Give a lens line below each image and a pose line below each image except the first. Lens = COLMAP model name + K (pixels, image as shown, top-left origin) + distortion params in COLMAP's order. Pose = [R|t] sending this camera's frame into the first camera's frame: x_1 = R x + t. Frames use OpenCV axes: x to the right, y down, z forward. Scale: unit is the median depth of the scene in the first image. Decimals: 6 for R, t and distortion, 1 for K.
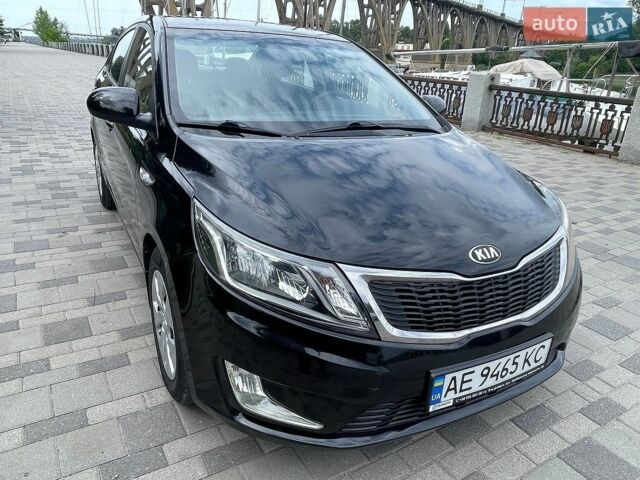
lens RADIAL K [[470.2, 0, 312.9], [0, 470.2, 244.5], [0, 0, 1]] dist [0.000972, -0.010096]
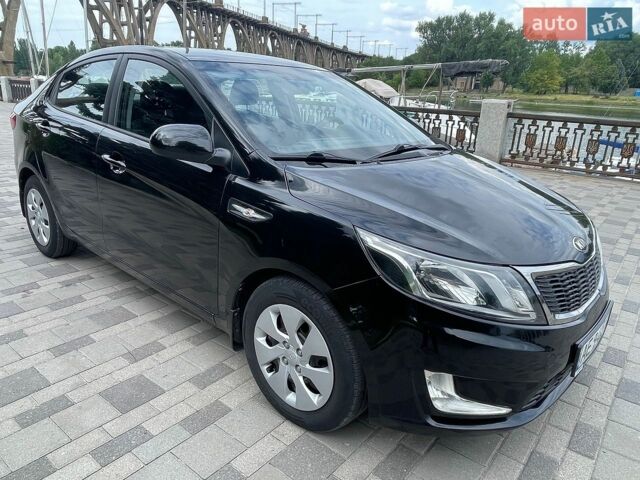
lens RADIAL K [[470.2, 0, 312.9], [0, 470.2, 244.5], [0, 0, 1]] dist [0.000972, -0.010096]
pose [[0.940391, -0.126014, 0.315888, -0.290268], [0.137984, 0.990310, -0.015721, -0.023726], [-0.310846, 0.058372, 0.948666, 0.014235]]
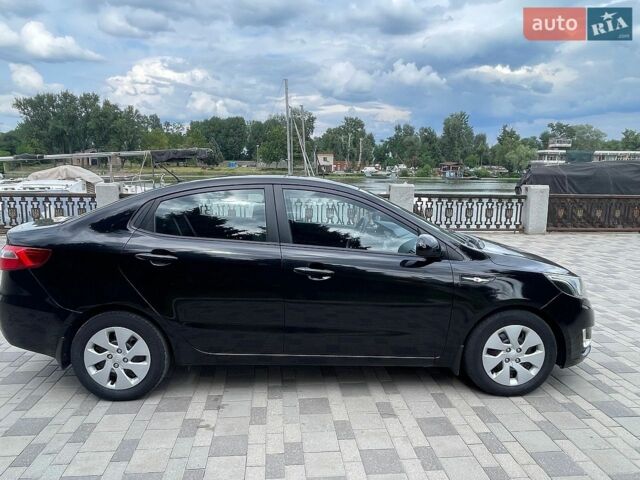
lens RADIAL K [[470.2, 0, 312.9], [0, 470.2, 244.5], [0, 0, 1]] dist [0.000972, -0.010096]
pose [[0.437645, -0.194842, 0.877783, -1.082991], [0.351319, 0.935690, 0.032535, -0.275278], [-0.827672, 0.294143, 0.477952, 0.346640]]
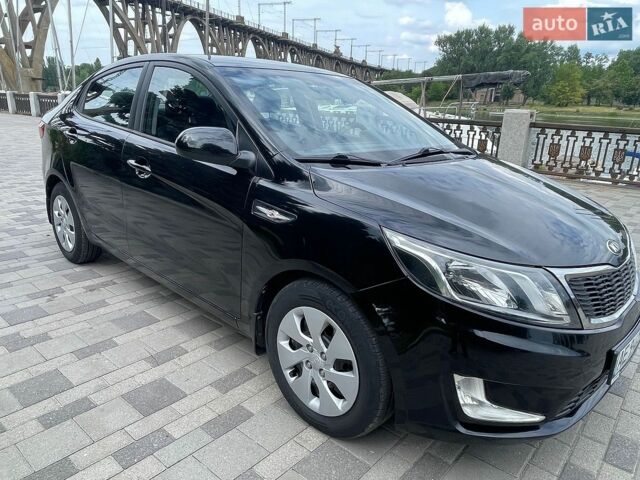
lens RADIAL K [[470.2, 0, 312.9], [0, 470.2, 244.5], [0, 0, 1]] dist [0.000972, -0.010096]
pose [[0.952540, -0.113437, 0.282489, -0.296277], [0.132112, 0.990077, -0.047897, -0.012942], [-0.274252, 0.082944, 0.958074, 0.022942]]
